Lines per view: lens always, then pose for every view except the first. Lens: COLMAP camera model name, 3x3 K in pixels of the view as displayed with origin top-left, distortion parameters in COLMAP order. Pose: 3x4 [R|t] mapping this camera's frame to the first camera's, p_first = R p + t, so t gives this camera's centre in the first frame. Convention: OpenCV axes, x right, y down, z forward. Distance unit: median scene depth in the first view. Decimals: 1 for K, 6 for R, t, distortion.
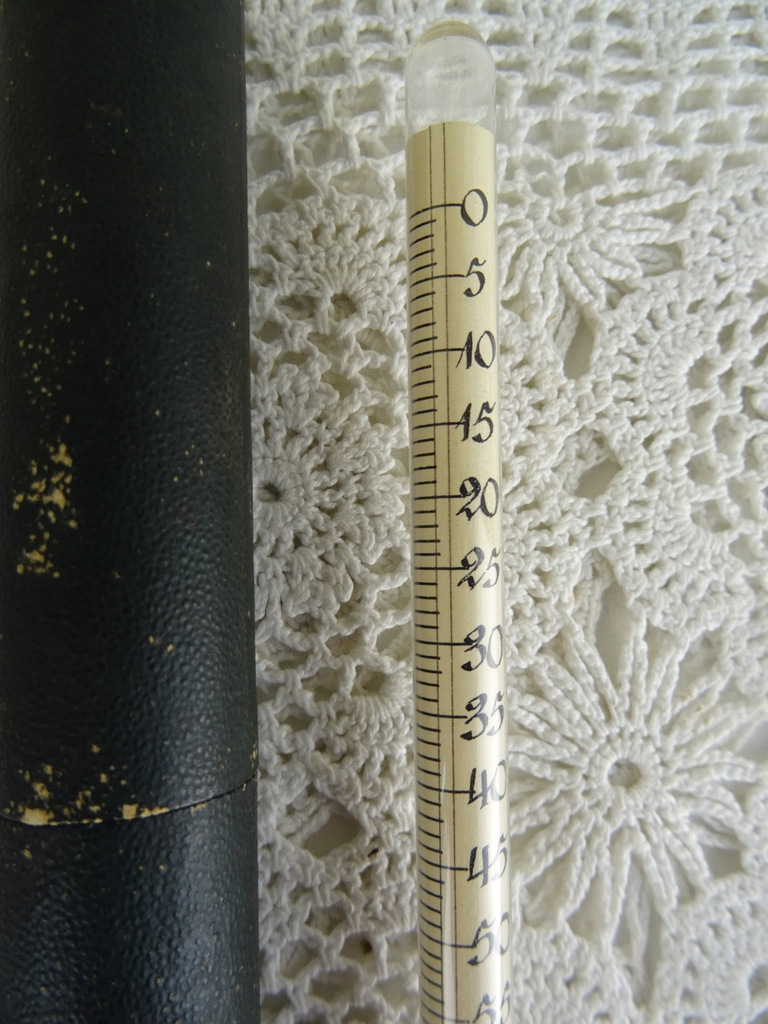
lens RADIAL K [[722.4, 0, 388.4], [0, 722.4, 507.1], [0, 0, 1]] dist [0.001956, -0.003895]
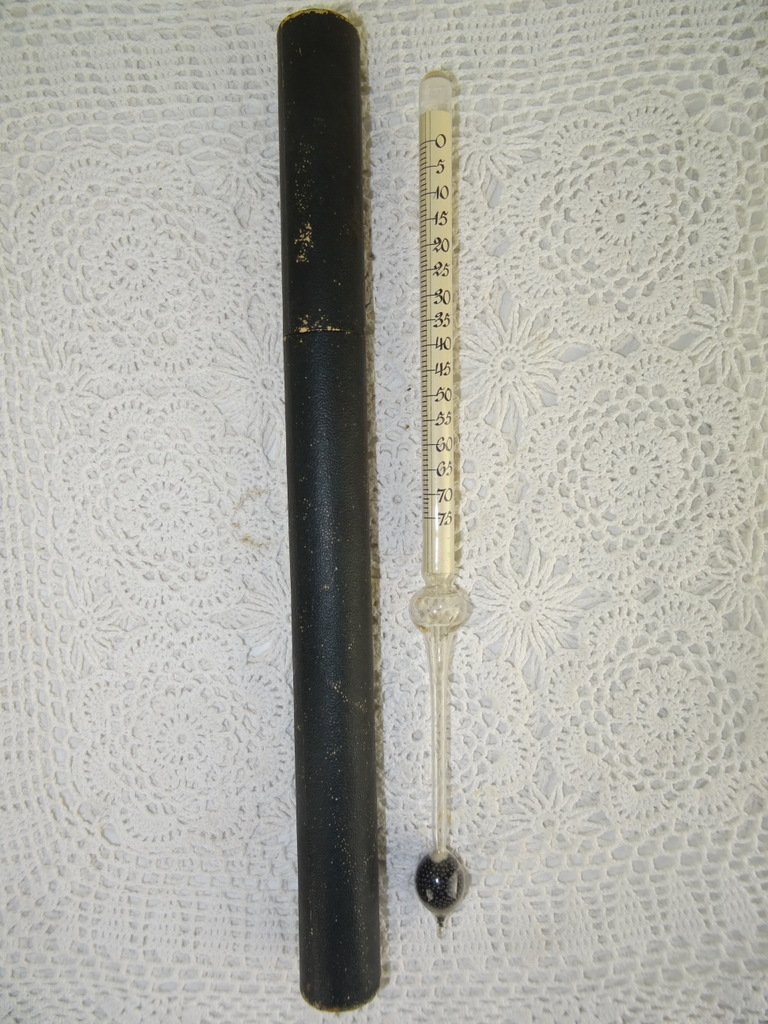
lens RADIAL K [[724.9, 0, 384.0], [0, 724.9, 512.0], [0, 0, 1]] dist [0.001665, -0.001773]
pose [[0.984534, 0.011885, -0.174789, 0.350156], [0.003185, 0.996317, 0.085683, 0.666253], [0.175164, -0.084914, 0.980871, -1.642165]]
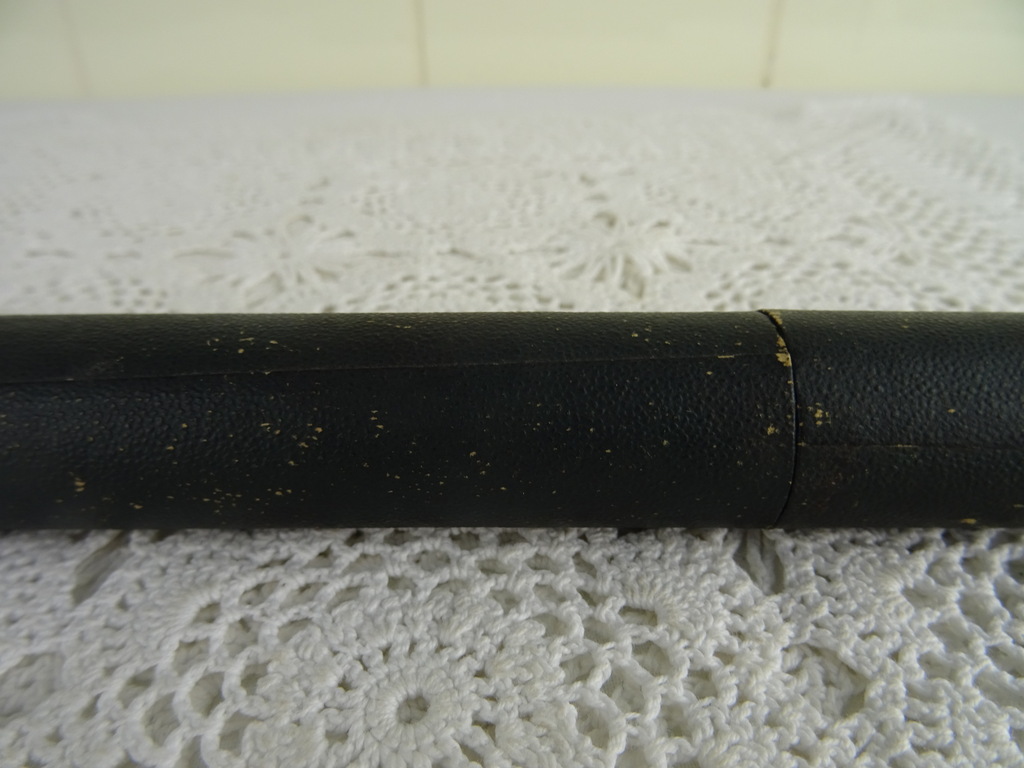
lens RADIAL K [[721.2, 0, 512.0], [0, 721.2, 384.0], [0, 0, 1]] dist [0.001739, -0.031054]
pose [[0.989931, -0.085411, -0.112876, 0.233901], [-0.042238, 0.582867, -0.811469, 2.098002], [0.135100, 0.808066, 0.573391, 0.179798]]
